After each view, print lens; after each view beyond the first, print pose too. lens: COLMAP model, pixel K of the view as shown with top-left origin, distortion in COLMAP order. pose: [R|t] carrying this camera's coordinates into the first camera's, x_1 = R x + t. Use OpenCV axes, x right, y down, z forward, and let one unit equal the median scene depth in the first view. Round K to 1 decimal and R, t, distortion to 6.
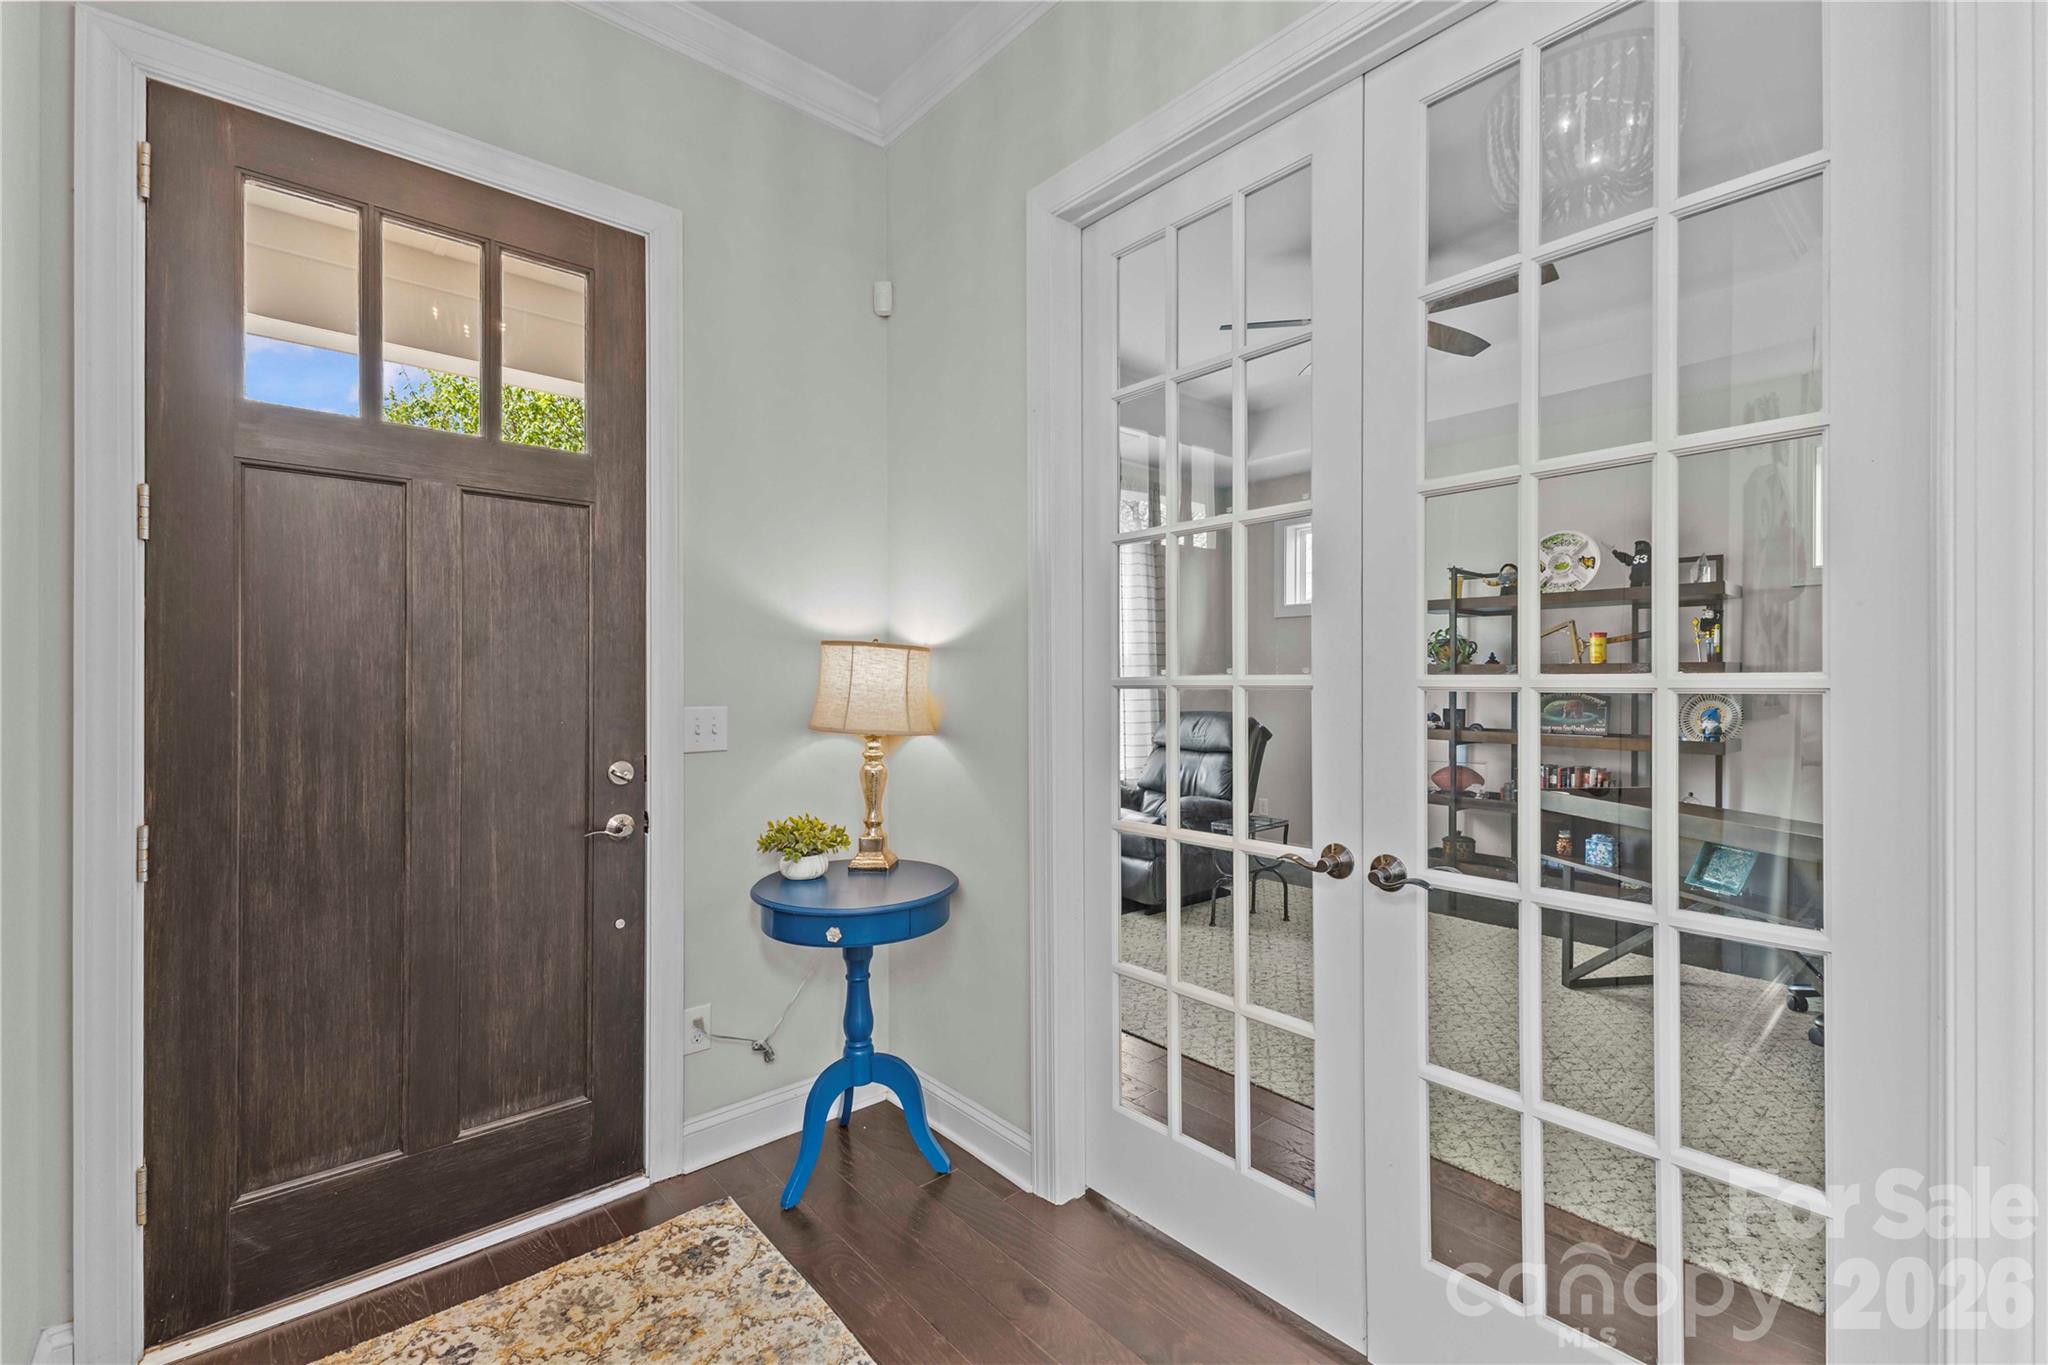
lens RADIAL K [[880.8, 0, 1026.1], [0, 880.8, 677.8], [0, 0, 1]] dist [0.006178, -0.000029]
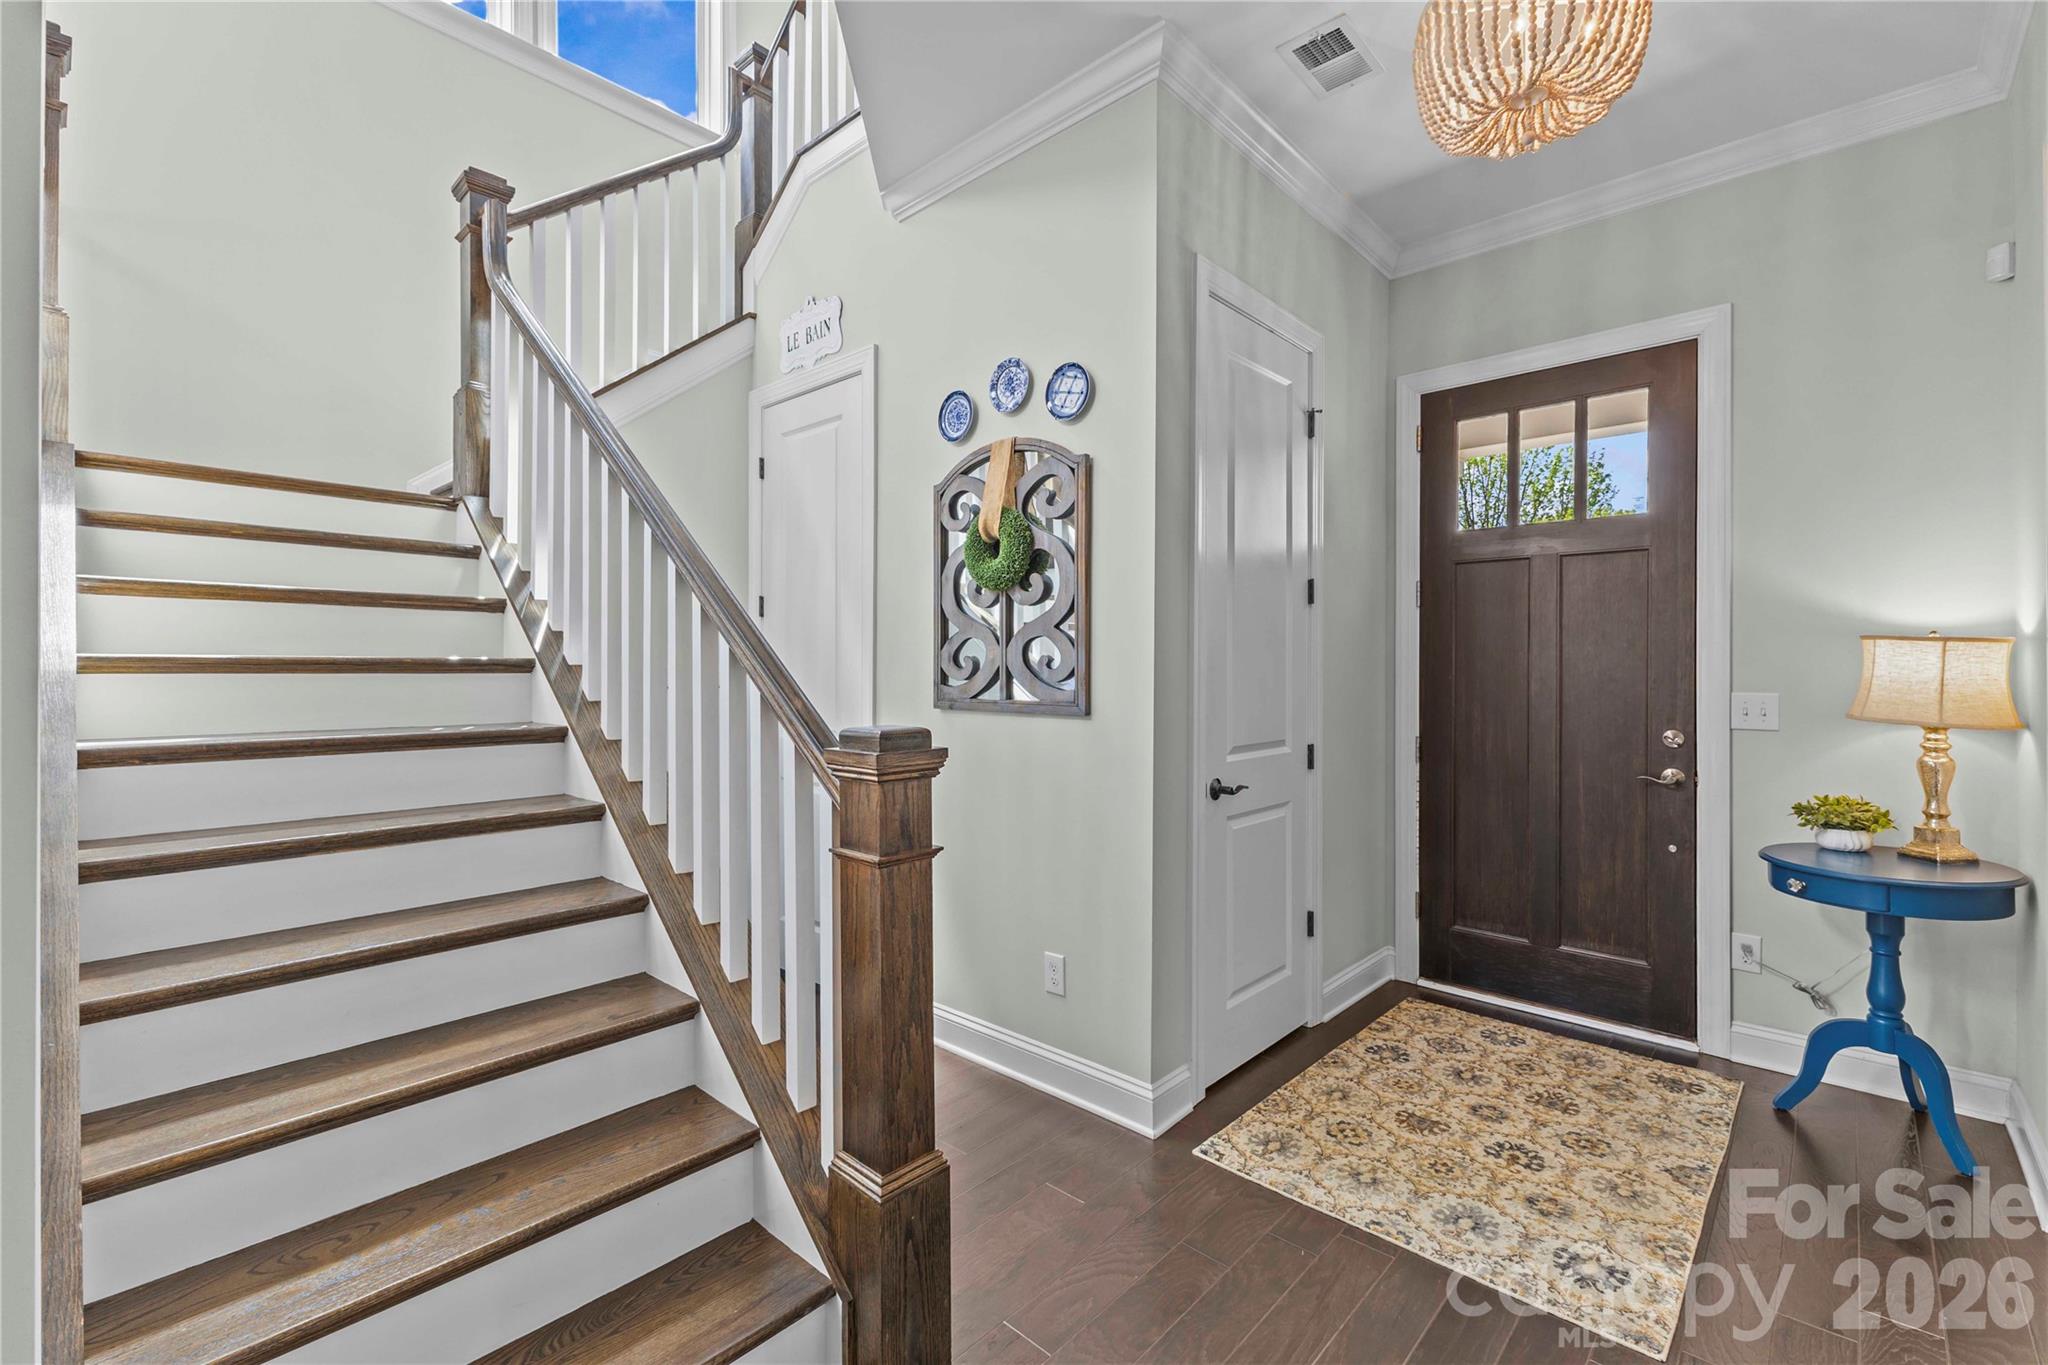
lens RADIAL K [[877.4, 0, 1032.2], [0, 877.4, 669.9], [0, 0, 1]] dist [0.013889, 0.000219]
pose [[0.116917, 0.000044, -0.993142, 0.715535], [-0.001819, 0.999998, -0.000170, 0.002343], [0.993140, 0.001827, 0.116916, -0.138421]]
